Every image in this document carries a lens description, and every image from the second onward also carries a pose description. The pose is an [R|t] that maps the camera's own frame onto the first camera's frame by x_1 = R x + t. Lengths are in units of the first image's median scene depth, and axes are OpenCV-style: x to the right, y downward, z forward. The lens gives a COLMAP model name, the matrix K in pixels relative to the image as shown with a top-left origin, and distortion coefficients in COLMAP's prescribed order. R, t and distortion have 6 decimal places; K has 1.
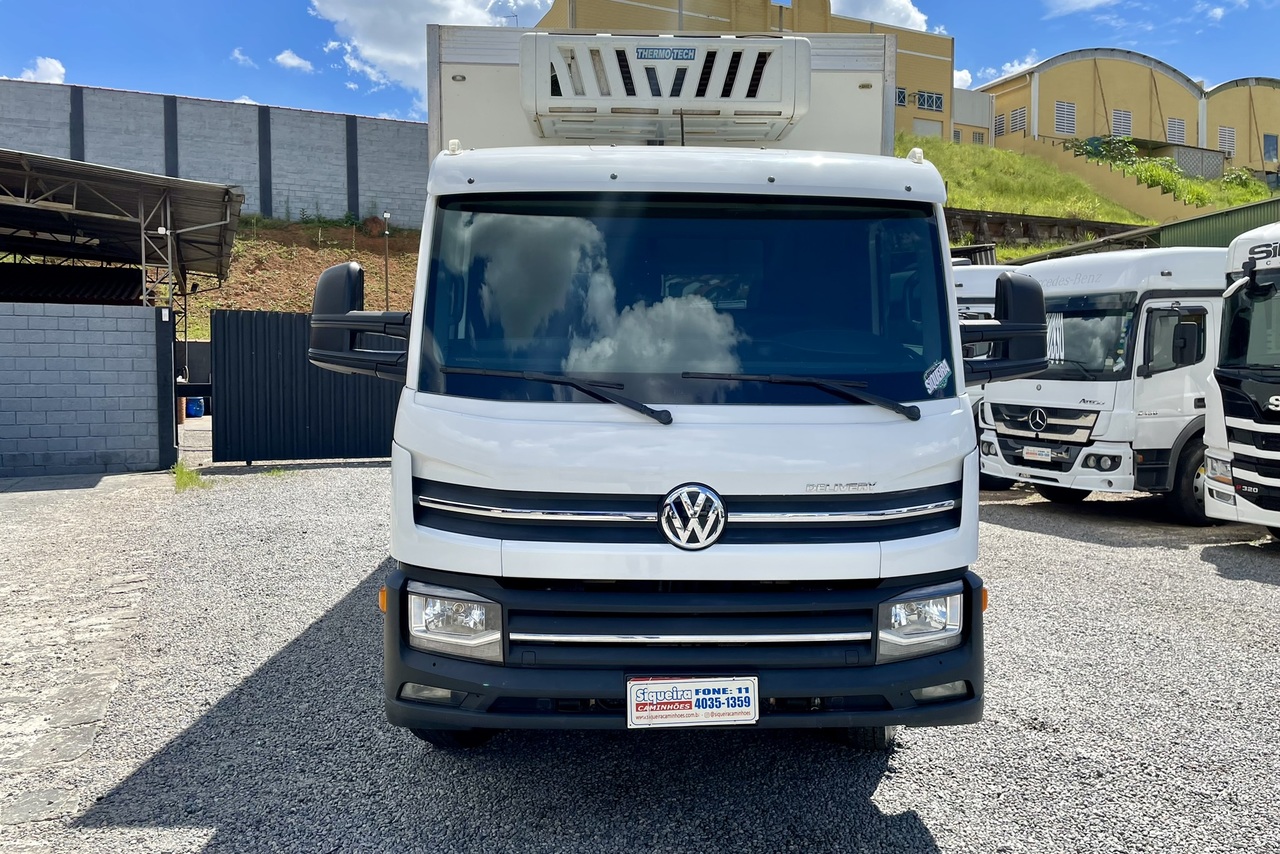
lens RADIAL K [[973.9, 0, 644.2], [0, 973.9, 419.1], [0, 0, 1]] dist [0.056868, -0.000345]
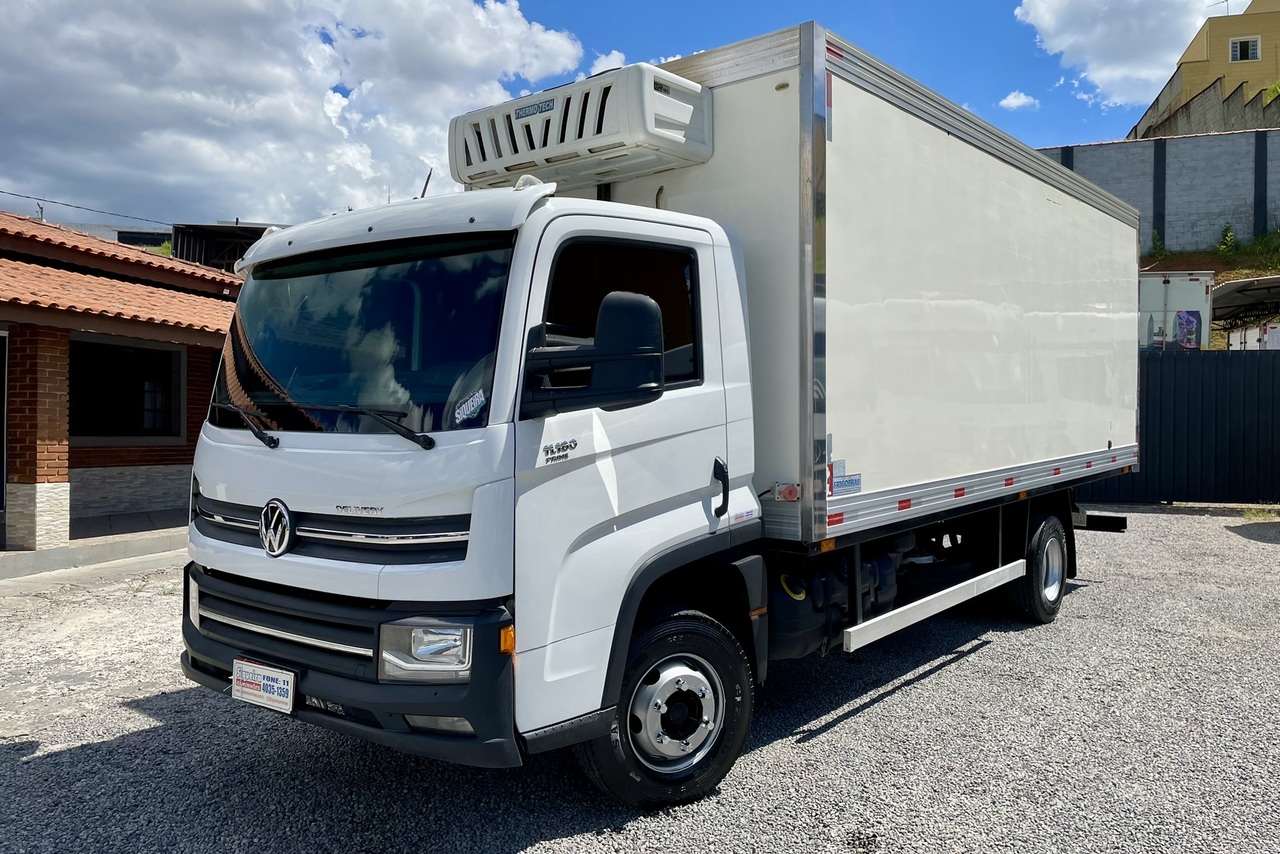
lens RADIAL K [[974.1, 0, 640.0], [0, 974.1, 427.0], [0, 0, 1]] dist [0.049486, -0.000891]
pose [[0.753177, 0.002705, -0.657812, 1.124730], [-0.023627, 0.999458, -0.022942, -0.003797], [0.657394, 0.032822, 0.752832, 0.386218]]
